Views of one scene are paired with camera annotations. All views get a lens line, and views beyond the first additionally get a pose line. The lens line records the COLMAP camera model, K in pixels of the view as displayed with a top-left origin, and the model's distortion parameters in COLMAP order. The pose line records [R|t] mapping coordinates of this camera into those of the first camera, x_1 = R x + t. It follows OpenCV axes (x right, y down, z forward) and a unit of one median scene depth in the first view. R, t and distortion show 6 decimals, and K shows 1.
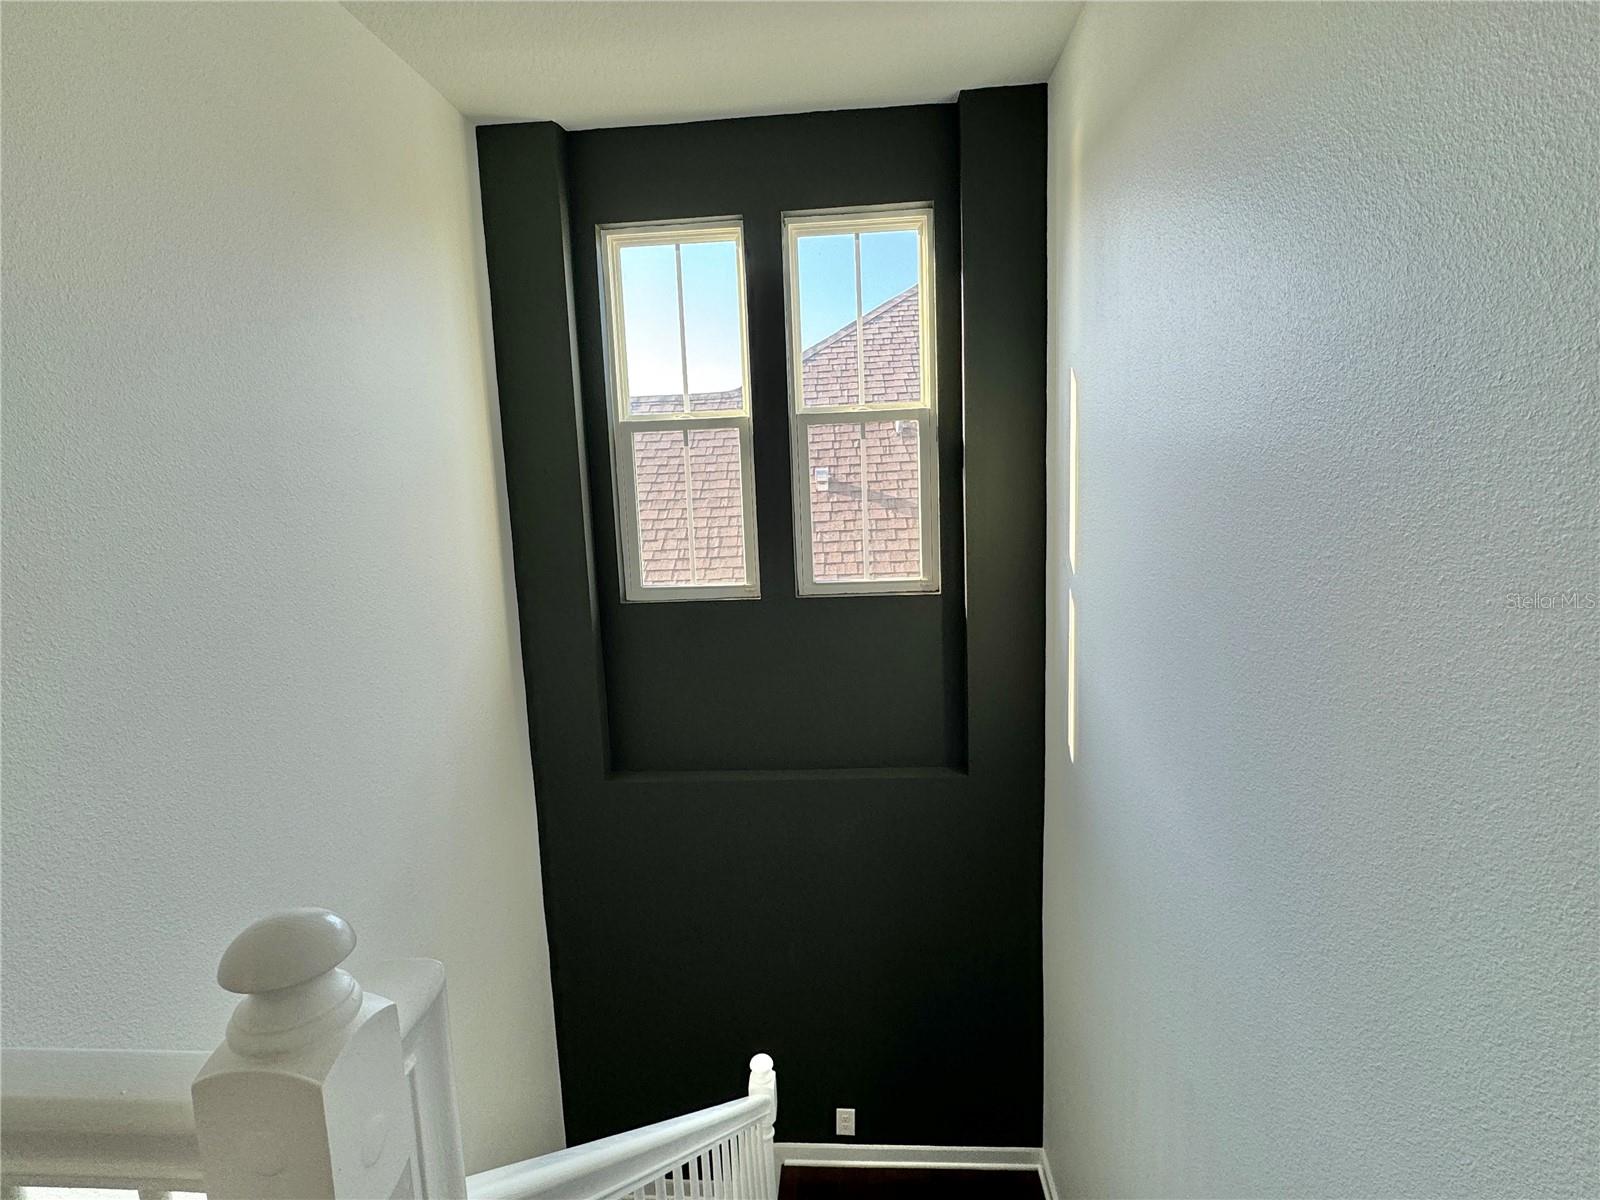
lens RADIAL K [[835.0, 0, 801.6], [0, 835.0, 605.7], [0, 0, 1]] dist [0.017926, 0.000968]
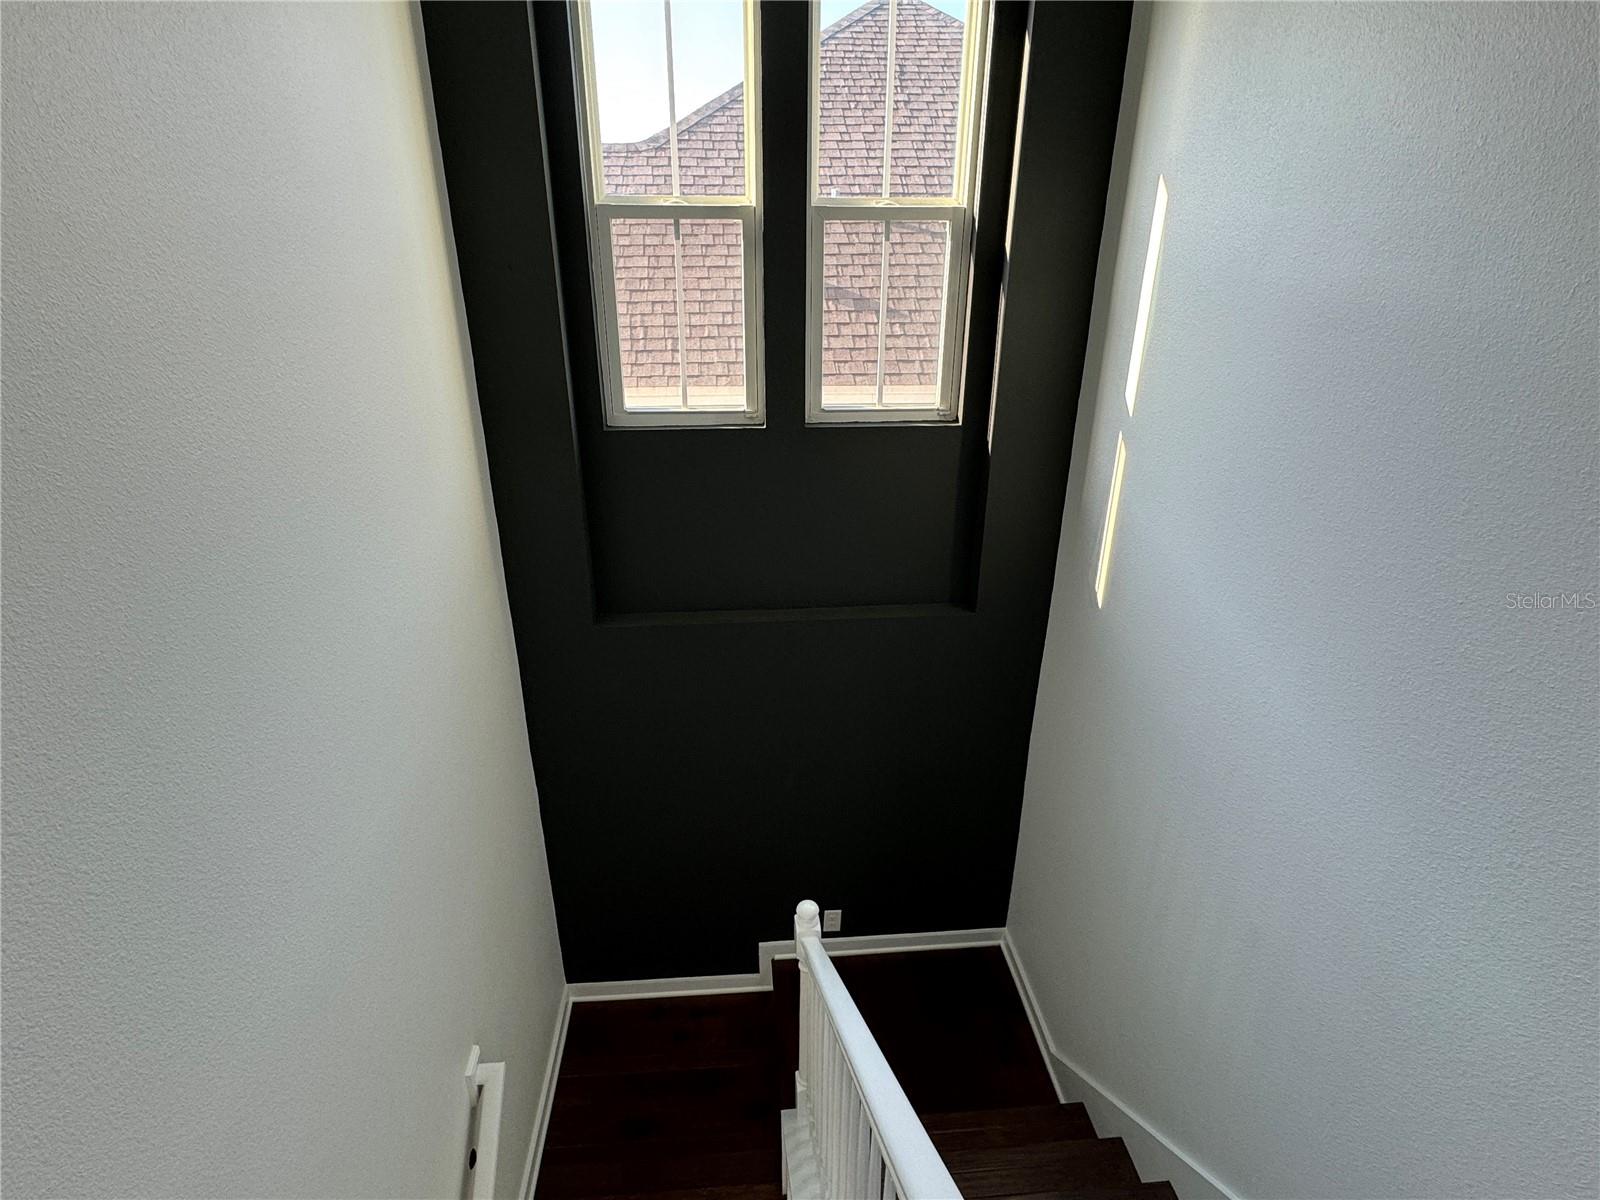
lens RADIAL K [[835.0, 0, 798.7], [0, 835.0, 593.0], [0, 0, 1]] dist [0.017926, 0.000968]
pose [[0.988260, -0.019212, 0.151570, -0.147749], [-0.018577, 0.969591, 0.244024, -0.053230], [-0.151649, -0.243974, 0.957851, 0.087086]]
